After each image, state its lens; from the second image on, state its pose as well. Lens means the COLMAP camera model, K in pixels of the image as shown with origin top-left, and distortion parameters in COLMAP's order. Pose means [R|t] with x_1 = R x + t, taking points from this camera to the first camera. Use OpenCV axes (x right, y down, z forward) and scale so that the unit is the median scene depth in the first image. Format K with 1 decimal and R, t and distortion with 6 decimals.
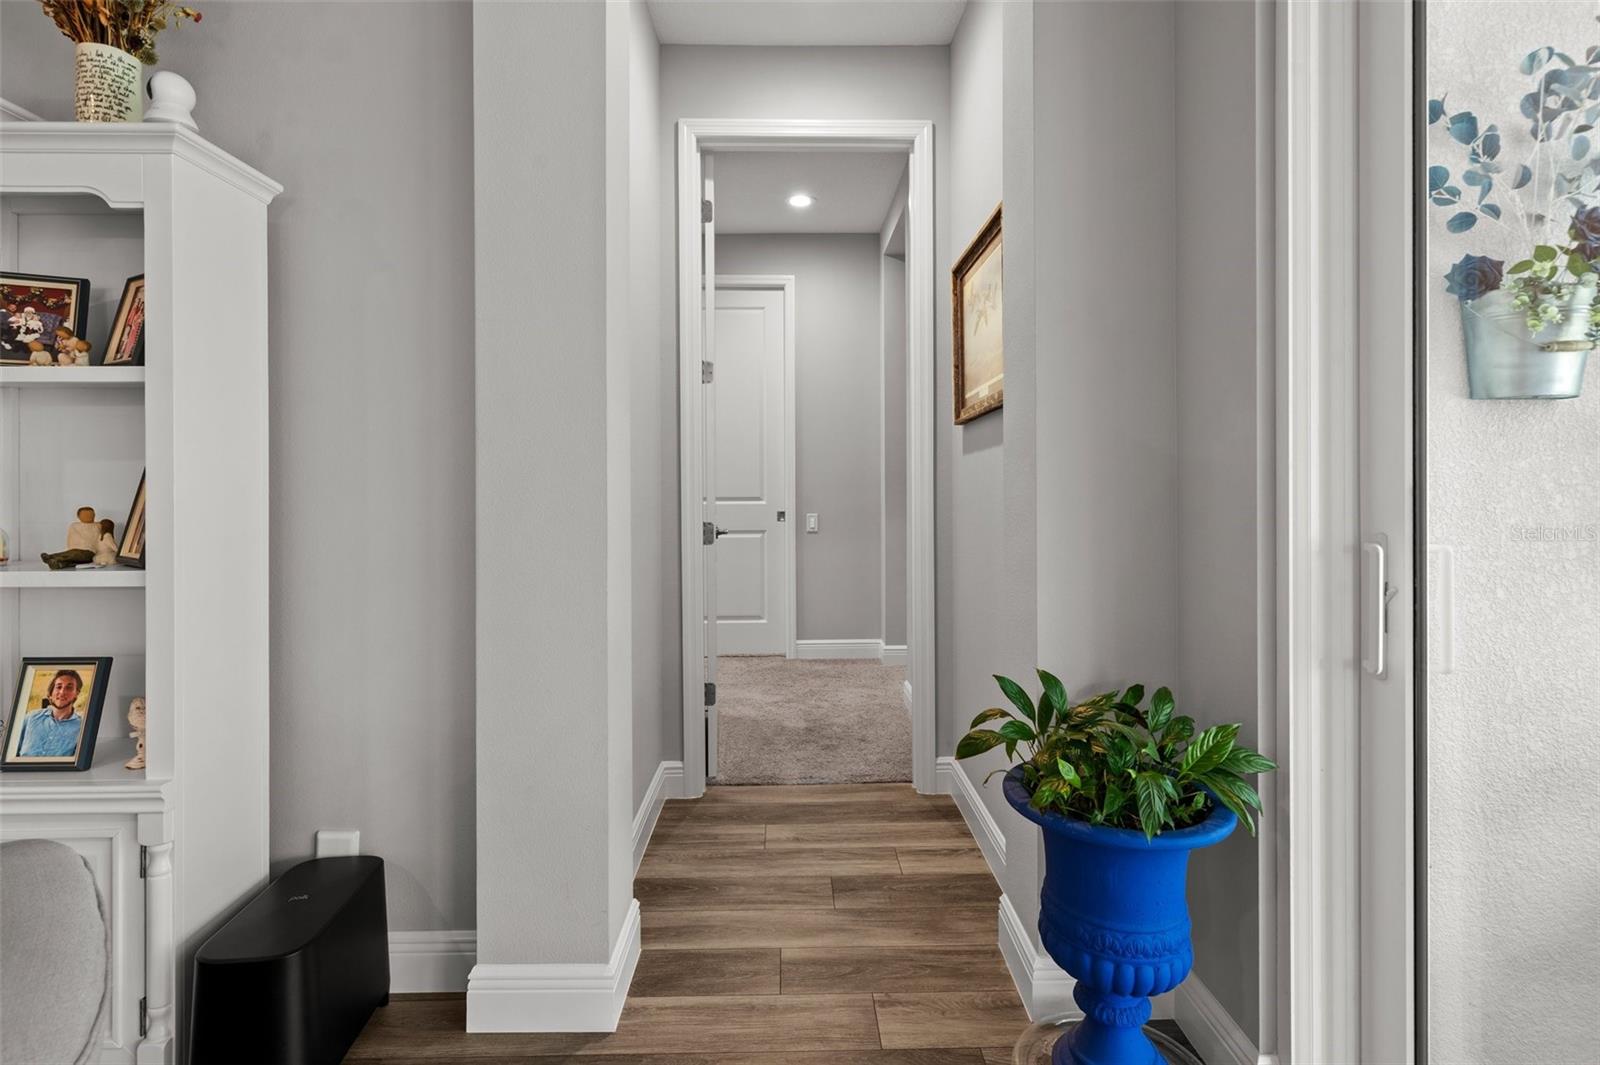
lens RADIAL K [[795.9, 0, 804.5], [0, 795.9, 489.8], [0, 0, 1]] dist [0.006059, 0.001285]
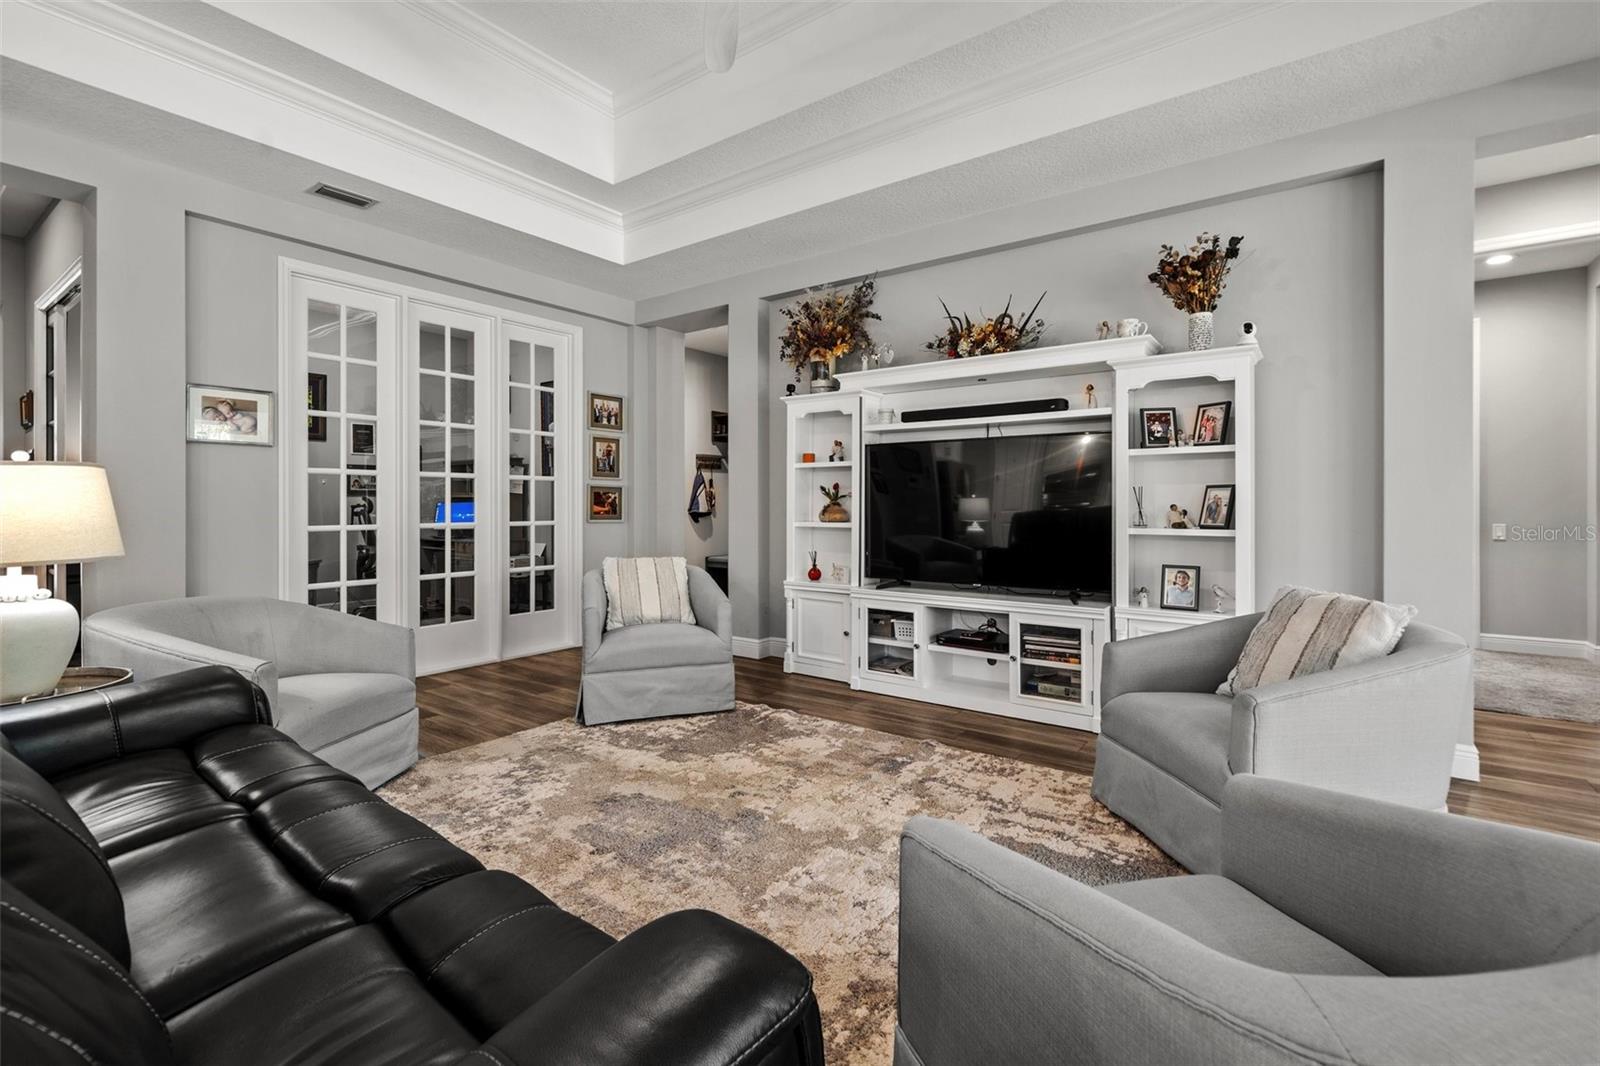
lens RADIAL K [[709.7, 0, 801.0], [0, 709.7, 505.8], [0, 0, 1]] dist [0.001422, 0.001151]
pose [[0.791527, 0.004361, -0.611118, -0.510431], [-0.007233, 0.999971, -0.002232, 0.039963], [0.611091, 0.006187, 0.791536, -1.382530]]
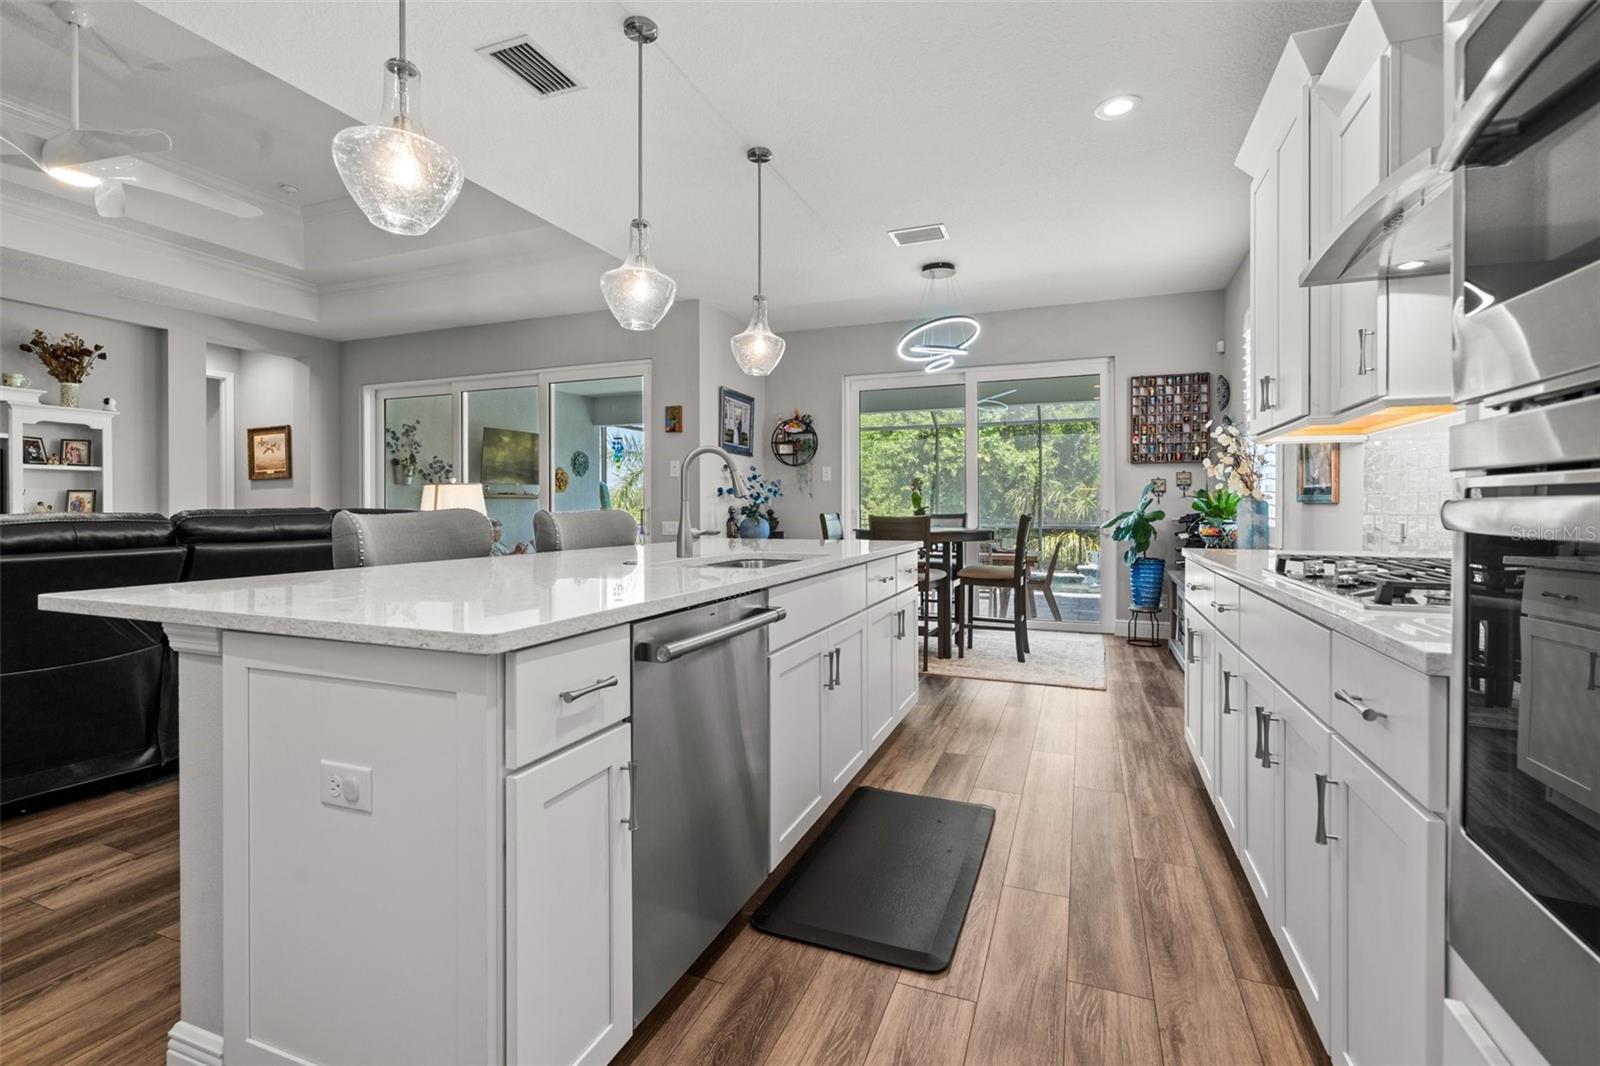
lens RADIAL K [[709.7, 0, 798.0], [0, 709.7, 508.7], [0, 0, 1]] dist [0.001422, 0.001151]
pose [[0.389510, 0.000017, 0.921022, -2.613560], [0.004604, 0.999987, -0.001966, 0.078477], [-0.921011, 0.005006, 0.389505, -3.493592]]
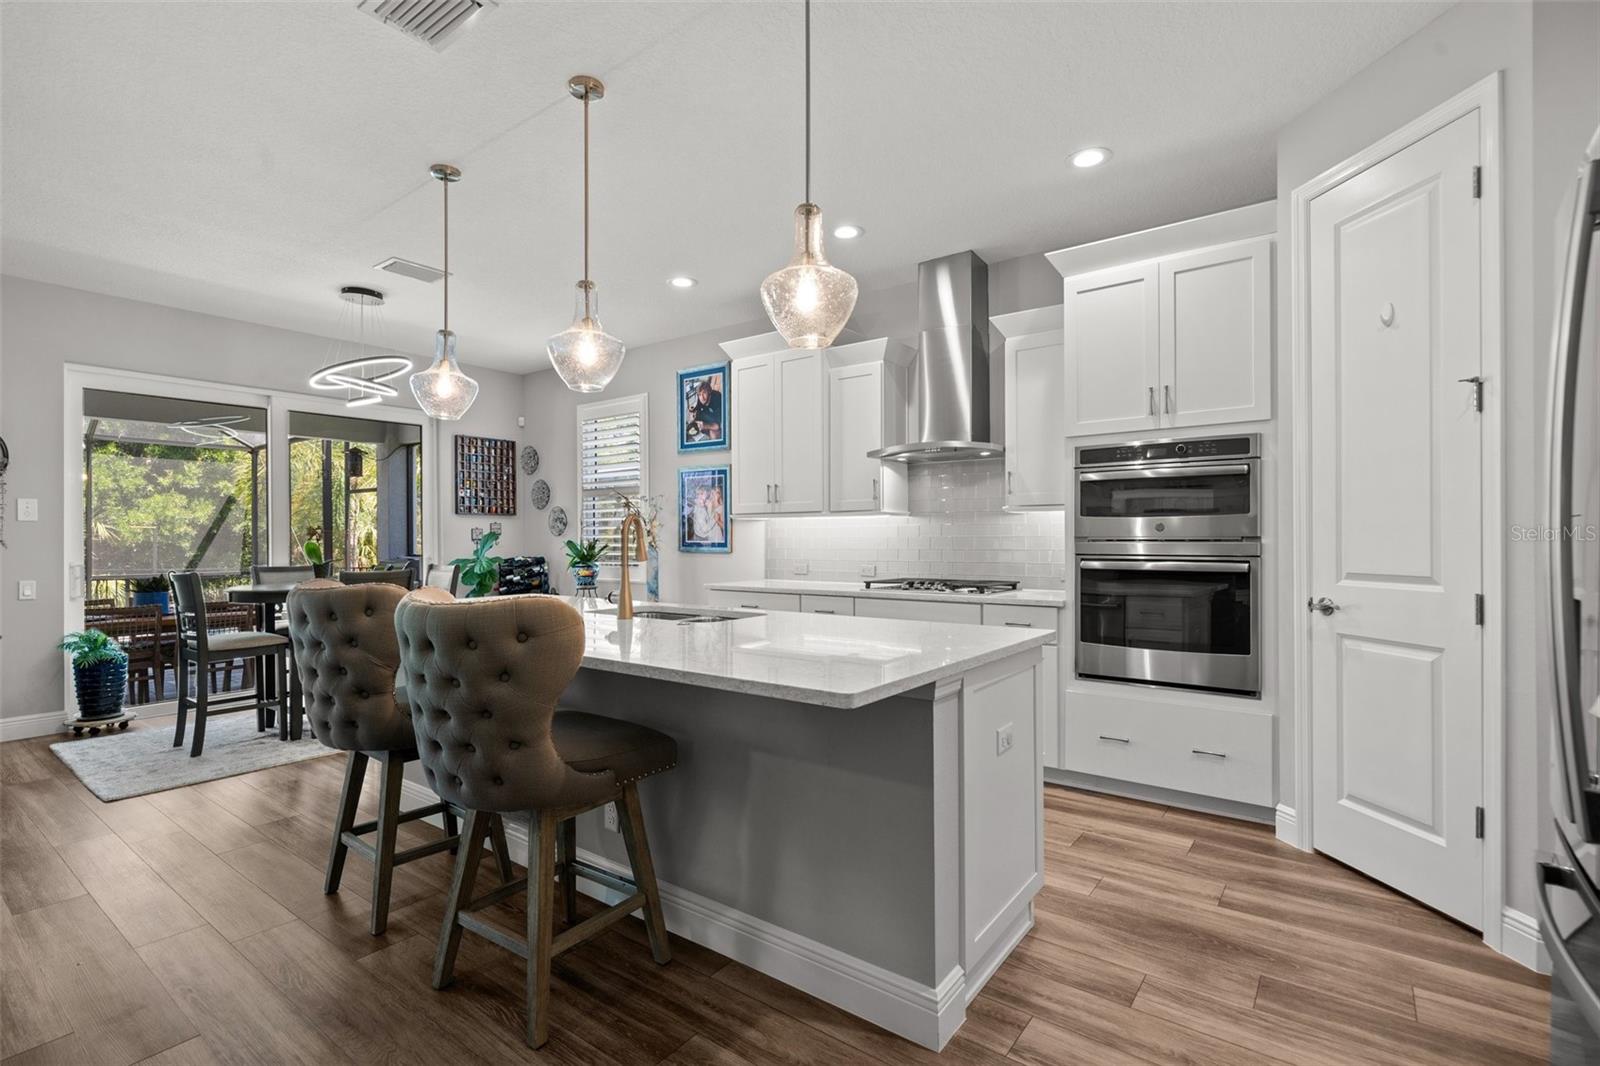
lens RADIAL K [[748.1, 0, 792.5], [0, 748.1, 539.8], [0, 0, 1]] dist [0.011478, 0.001005]
pose [[-0.781164, 0.006769, 0.624289, -2.666190], [0.011698, 0.999924, 0.003796, -0.002877], [-0.624216, 0.010269, -0.781184, -1.557837]]
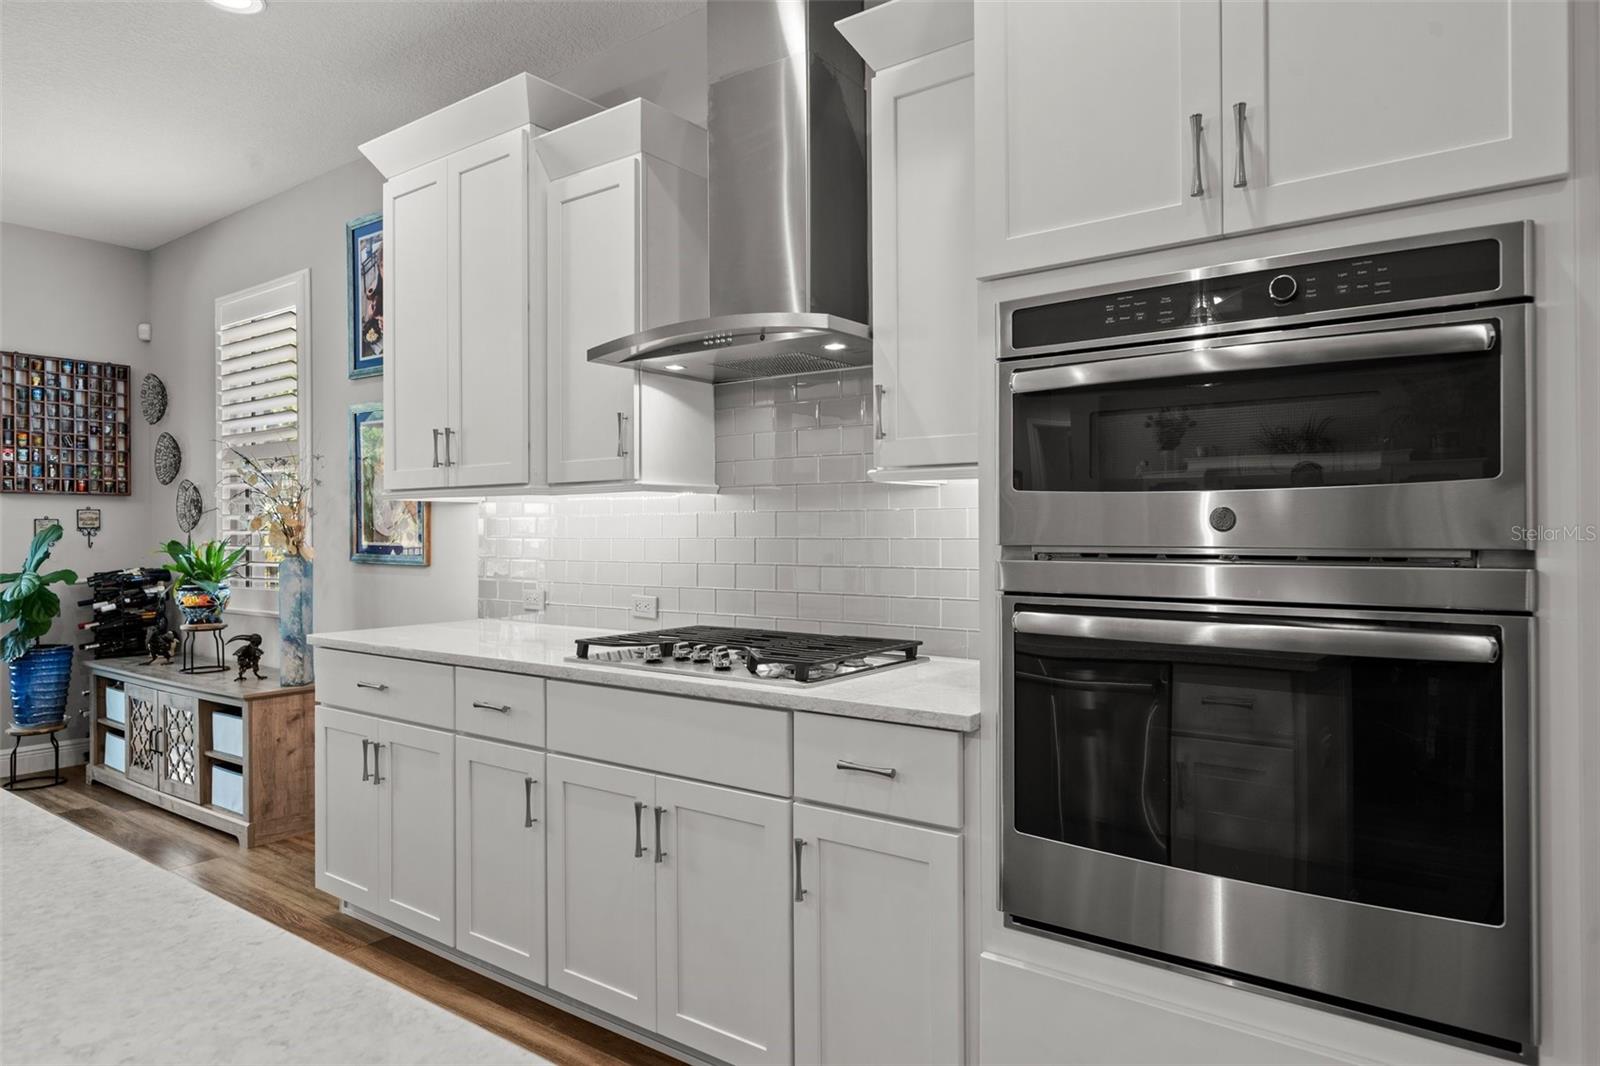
lens RADIAL K [[983.1, 0, 786.2], [0, 983.1, 525.3], [0, 0, 1]] dist [0.009879, 0.003273]
pose [[-0.780906, 0.010745, 0.624556, -2.433686], [0.012855, 0.999917, -0.001130, -0.016713], [-0.624516, 0.007146, -0.780979, -2.775298]]
